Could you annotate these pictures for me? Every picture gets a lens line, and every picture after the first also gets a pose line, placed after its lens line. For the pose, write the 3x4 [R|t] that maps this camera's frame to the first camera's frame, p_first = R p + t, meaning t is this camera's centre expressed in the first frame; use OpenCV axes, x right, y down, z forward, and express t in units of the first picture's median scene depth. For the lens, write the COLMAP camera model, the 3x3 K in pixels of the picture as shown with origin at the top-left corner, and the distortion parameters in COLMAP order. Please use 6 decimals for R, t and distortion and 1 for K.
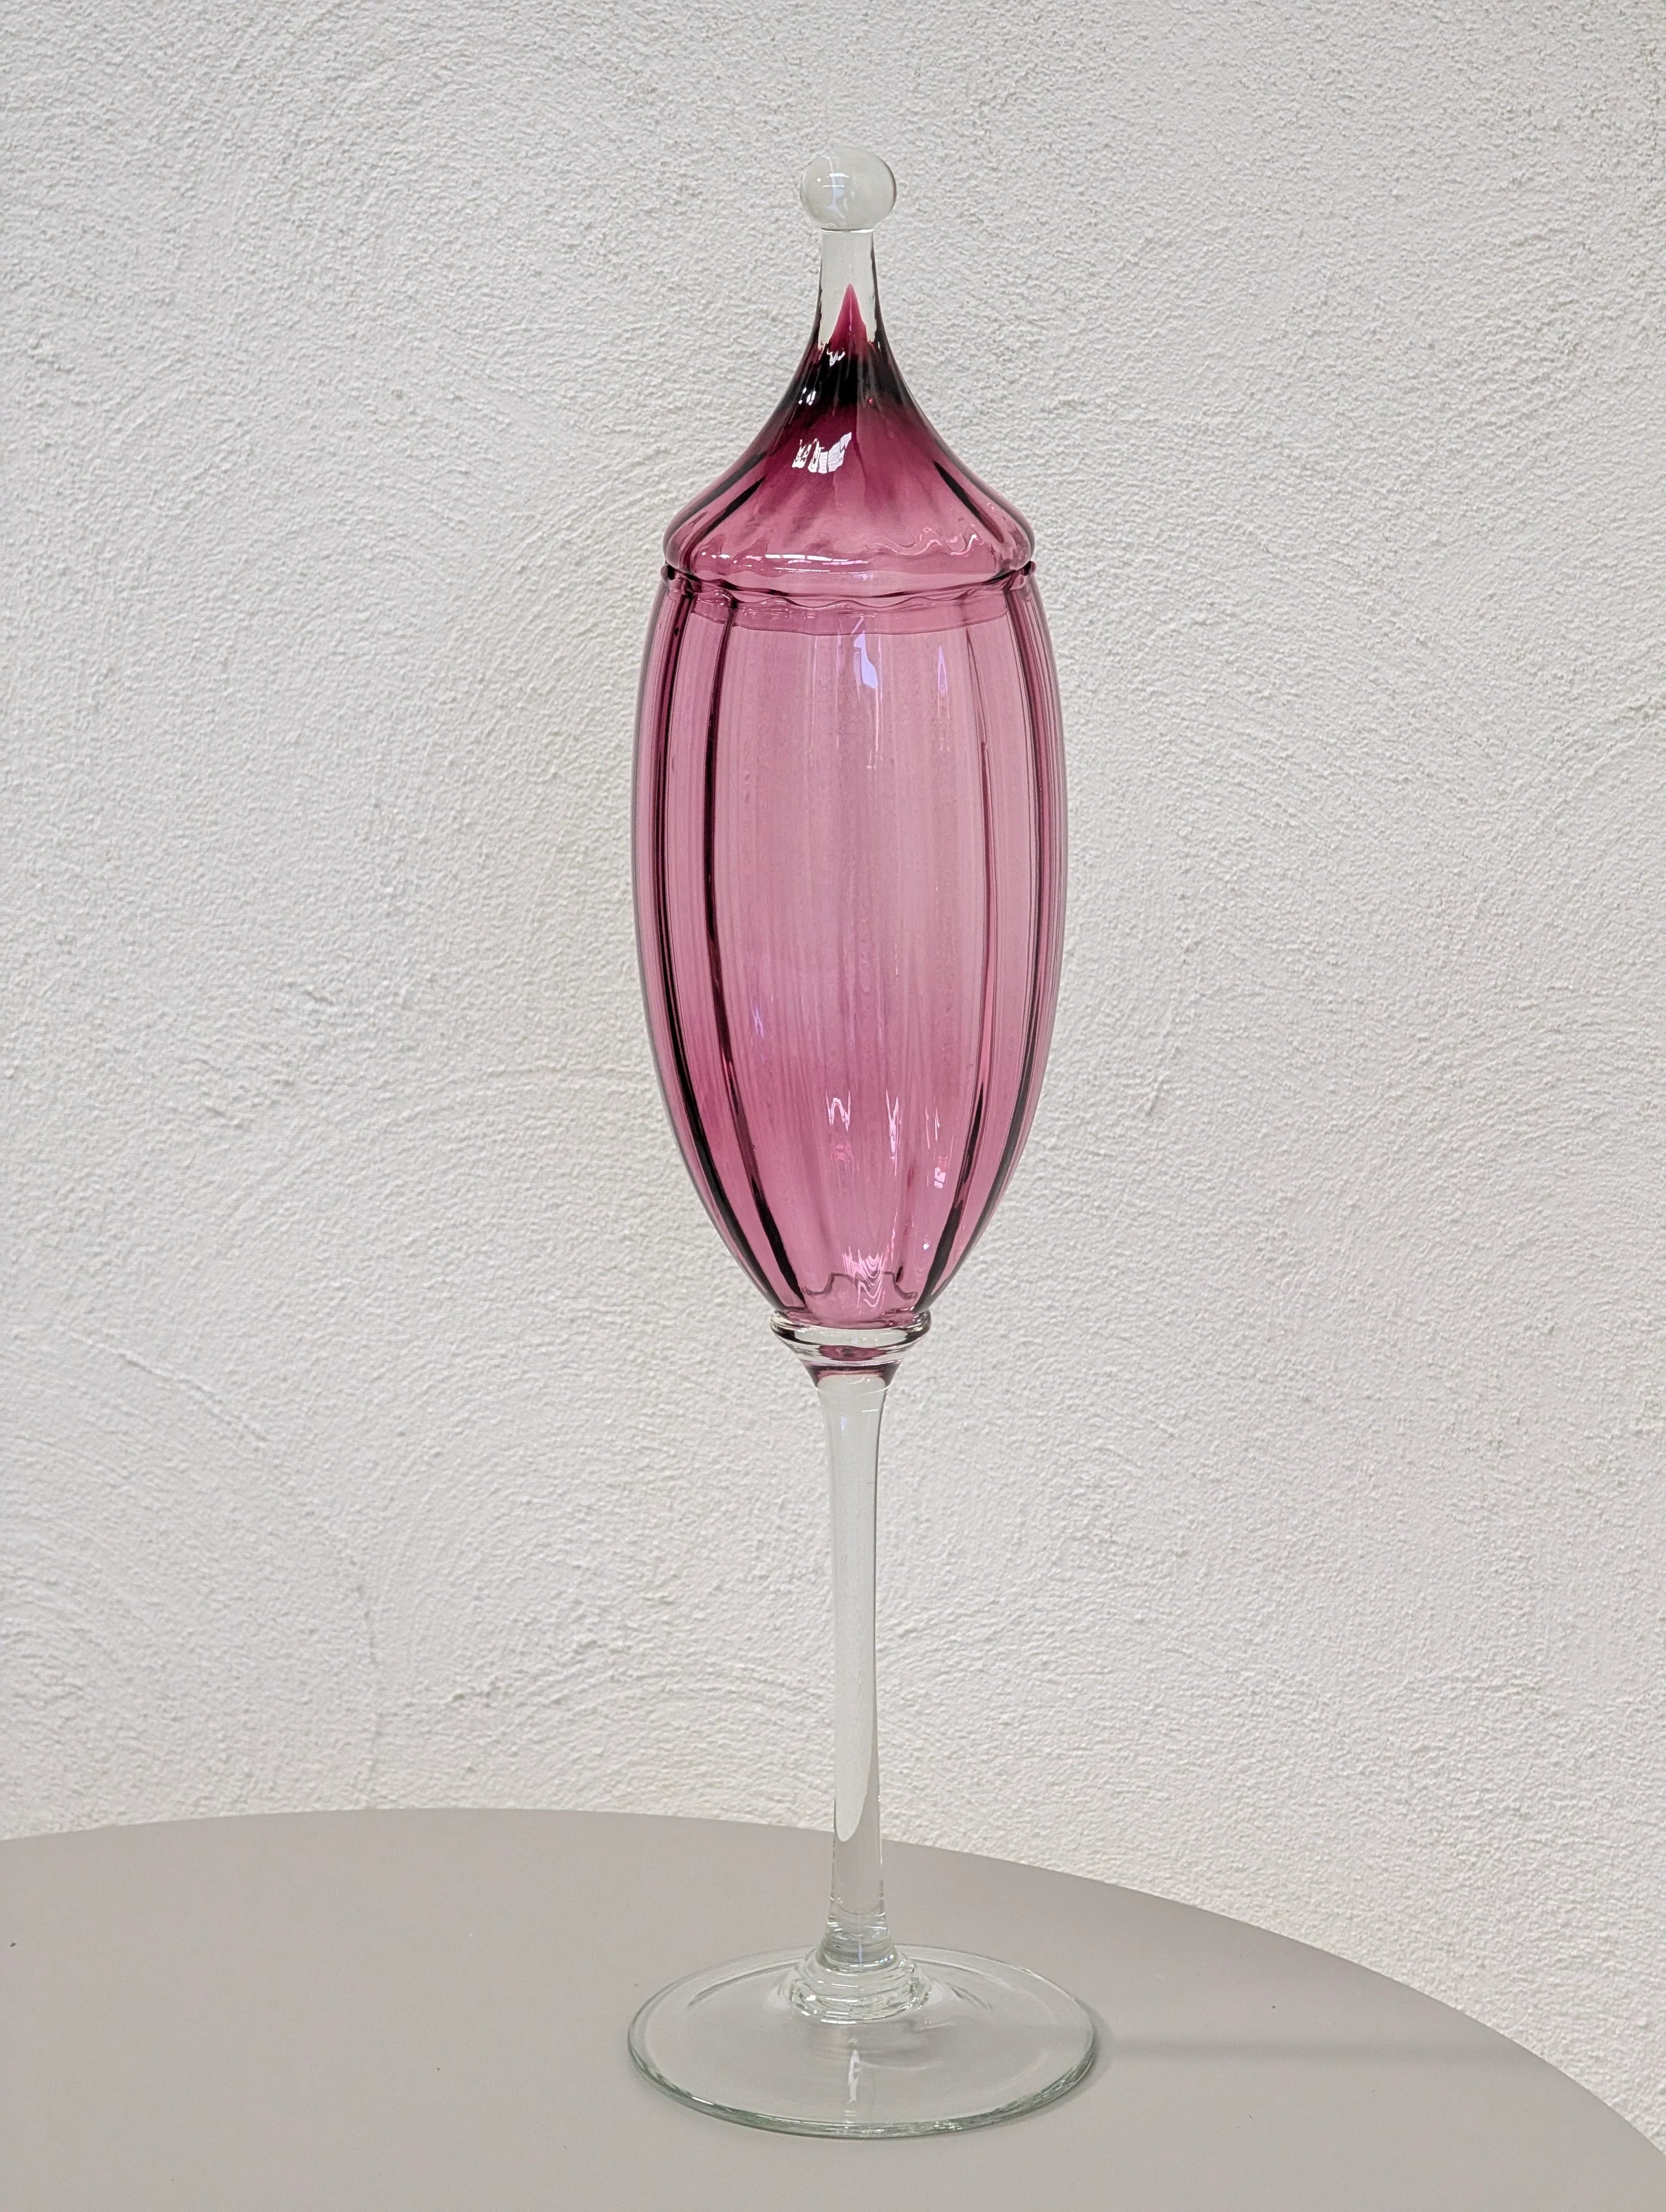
lens RADIAL K [[7281.6, 0, 843.5], [0, 7281.6, 1101.8], [0, 0, 1]] dist [0.499206, -1.034034]
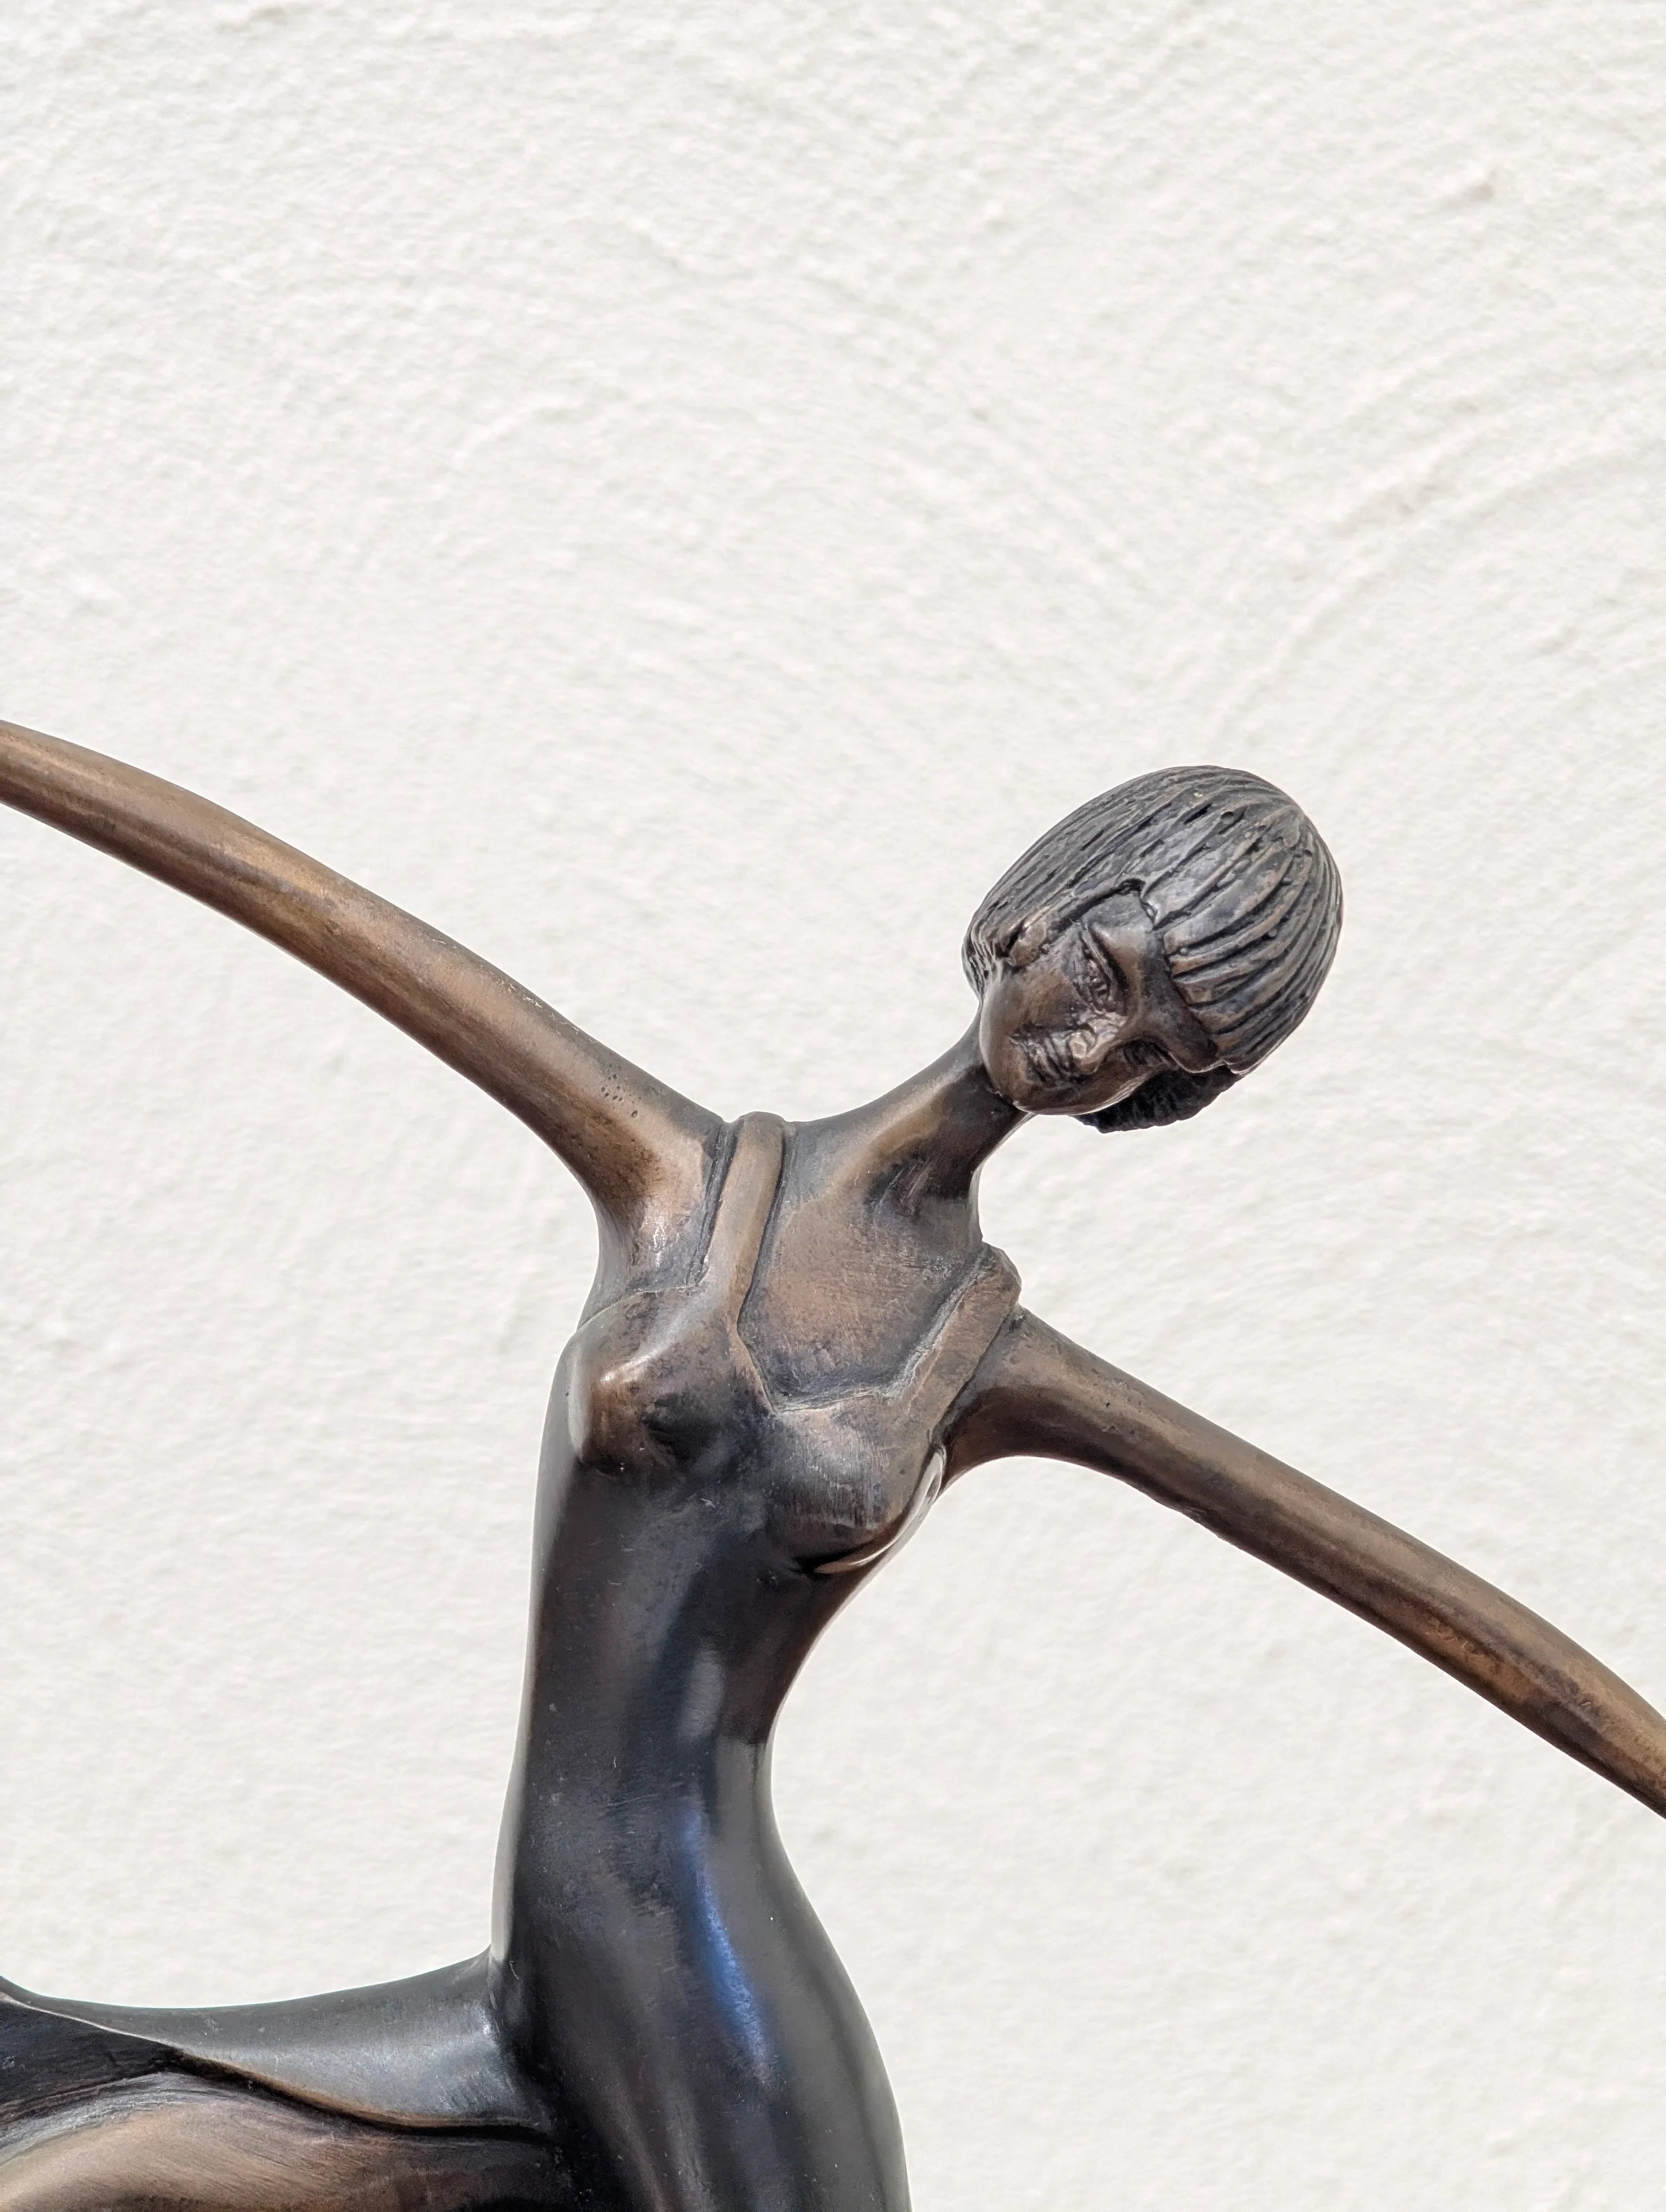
lens RADIAL K [[7281.6, 0, 843.5], [0, 7281.6, 1101.8], [0, 0, 1]] dist [0.499206, -1.034034]
pose [[0.943398, -0.096661, 0.317264, -0.104271], [0.113608, 0.992898, -0.035313, 0.005782], [-0.311597, 0.069358, 0.947680, 0.477647]]
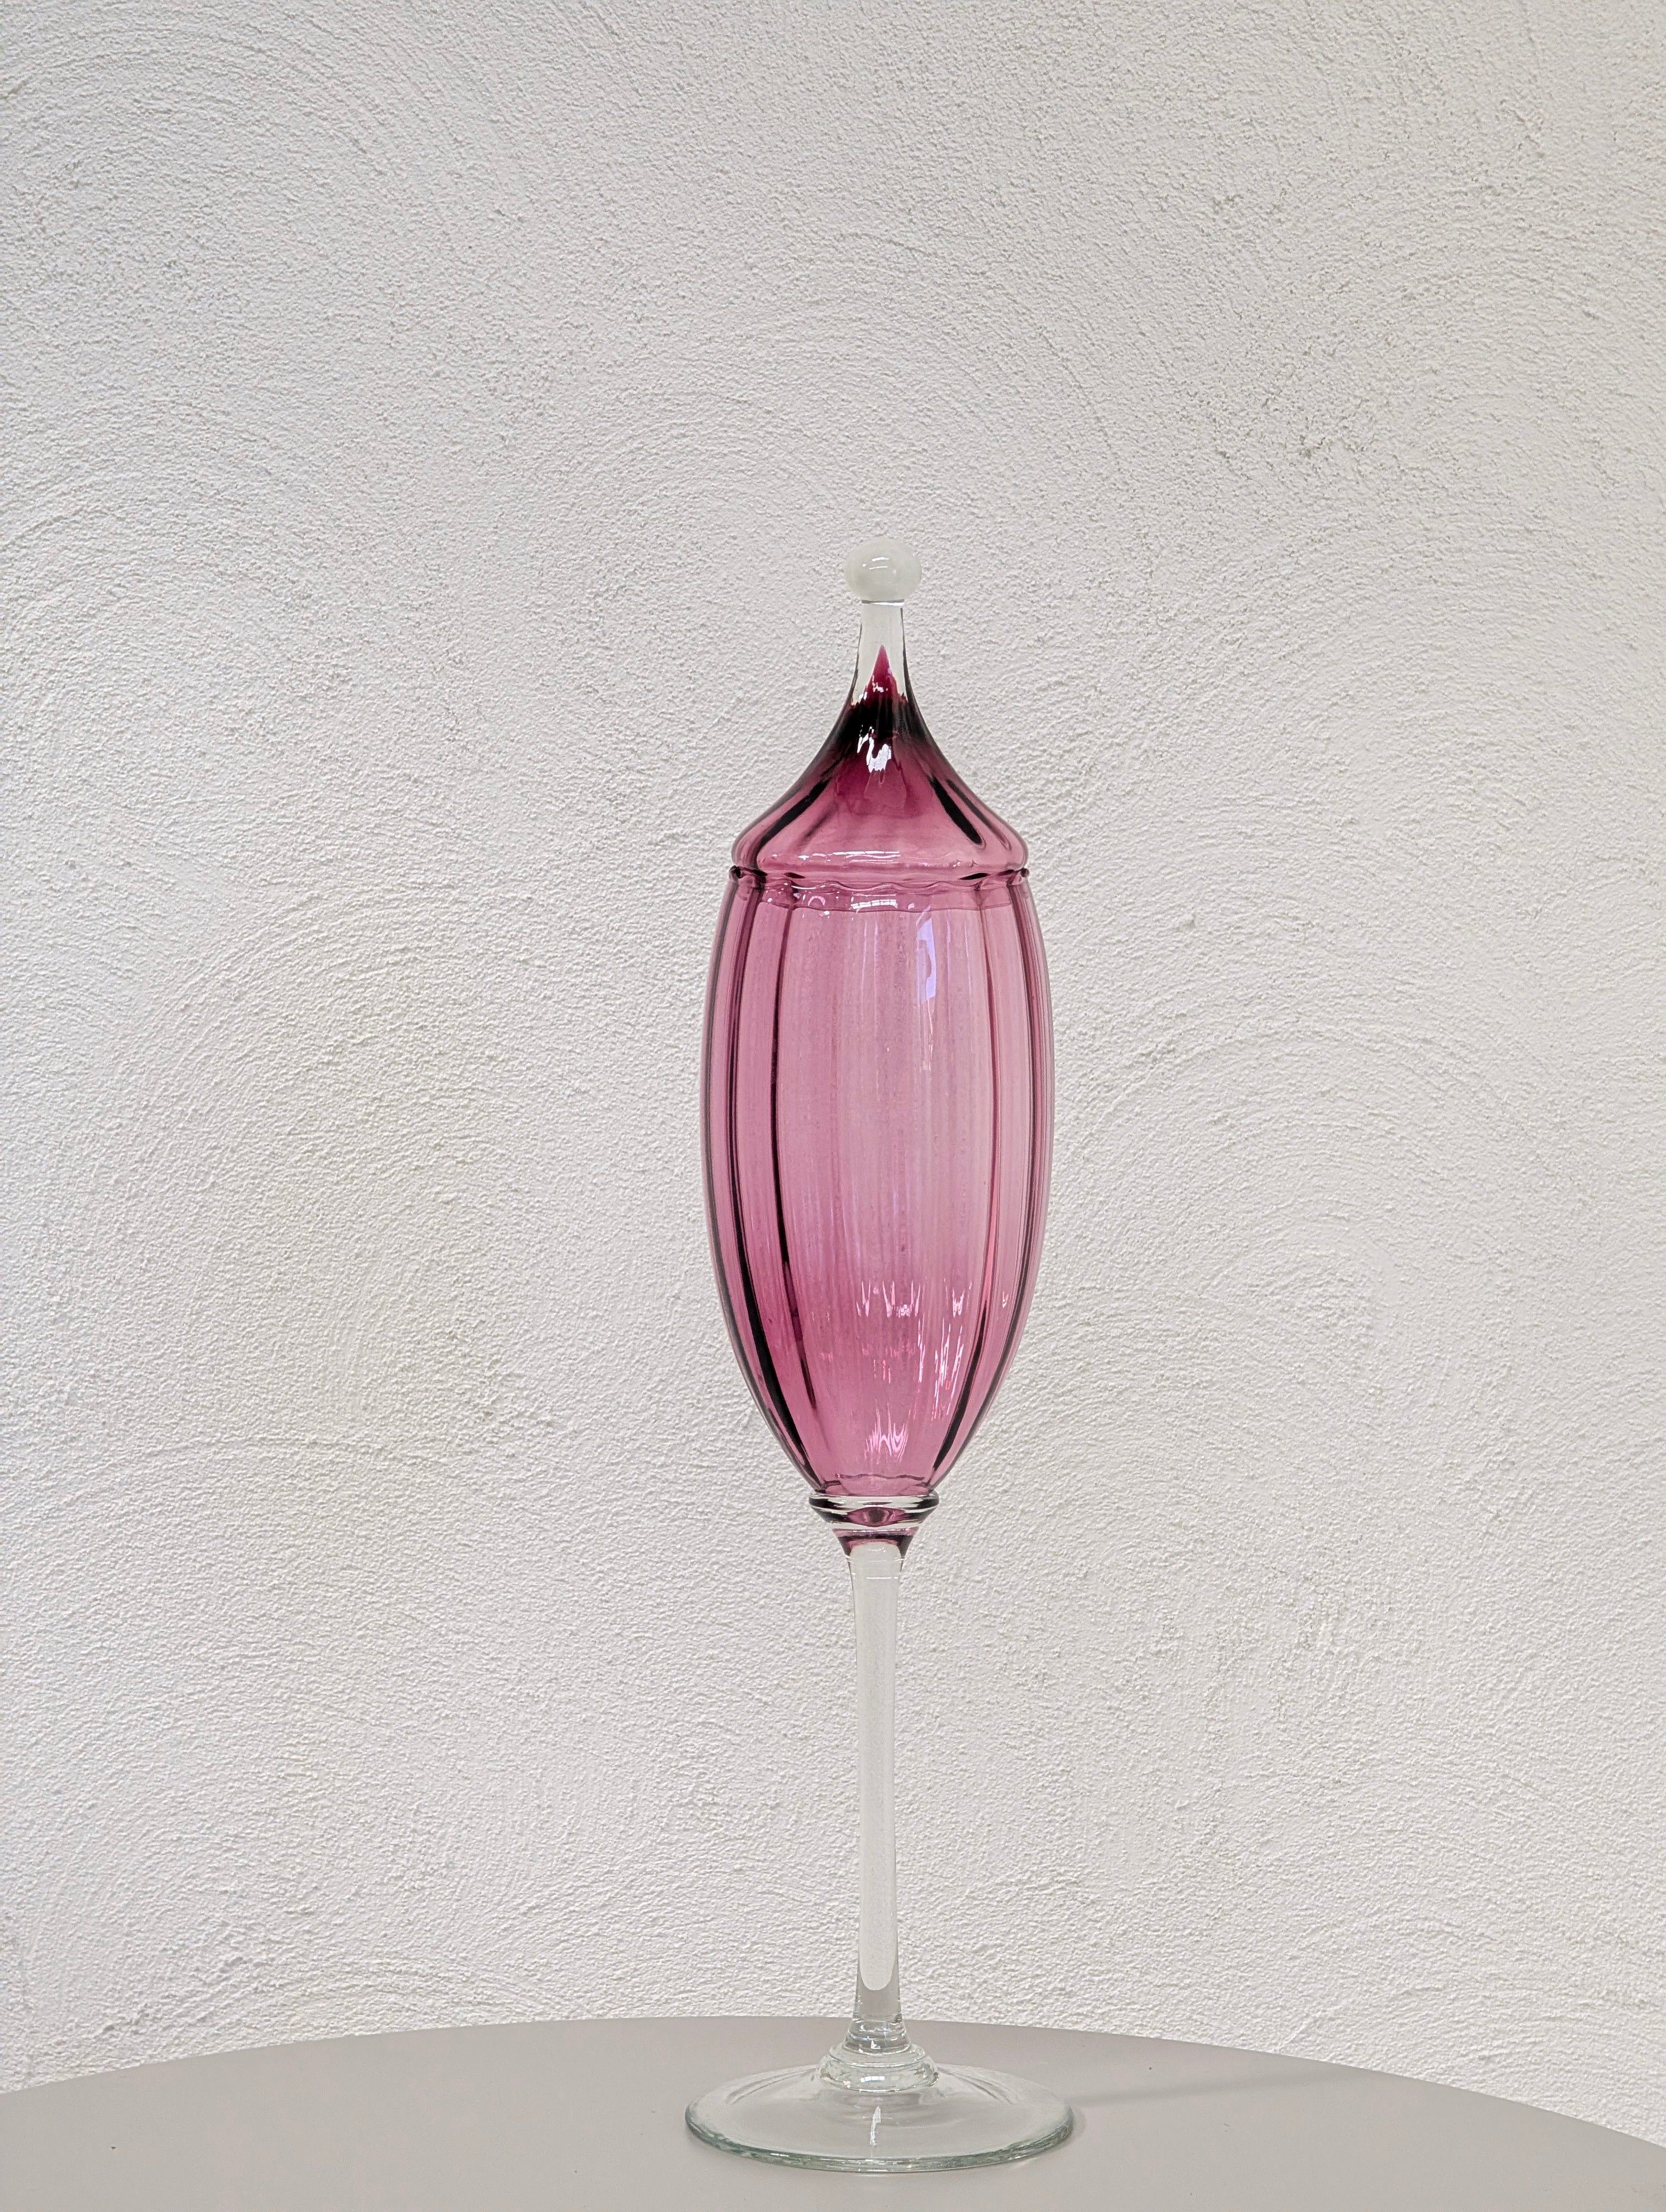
lens RADIAL K [[7281.6, 0, 843.5], [0, 7281.6, 1101.8], [0, 0, 1]] dist [0.499206, -1.034034]
pose [[0.903906, -0.042994, 0.425565, -0.451427], [0.108878, 0.985290, -0.131716, 0.108543], [-0.413642, 0.165393, 0.895291, -0.089068]]
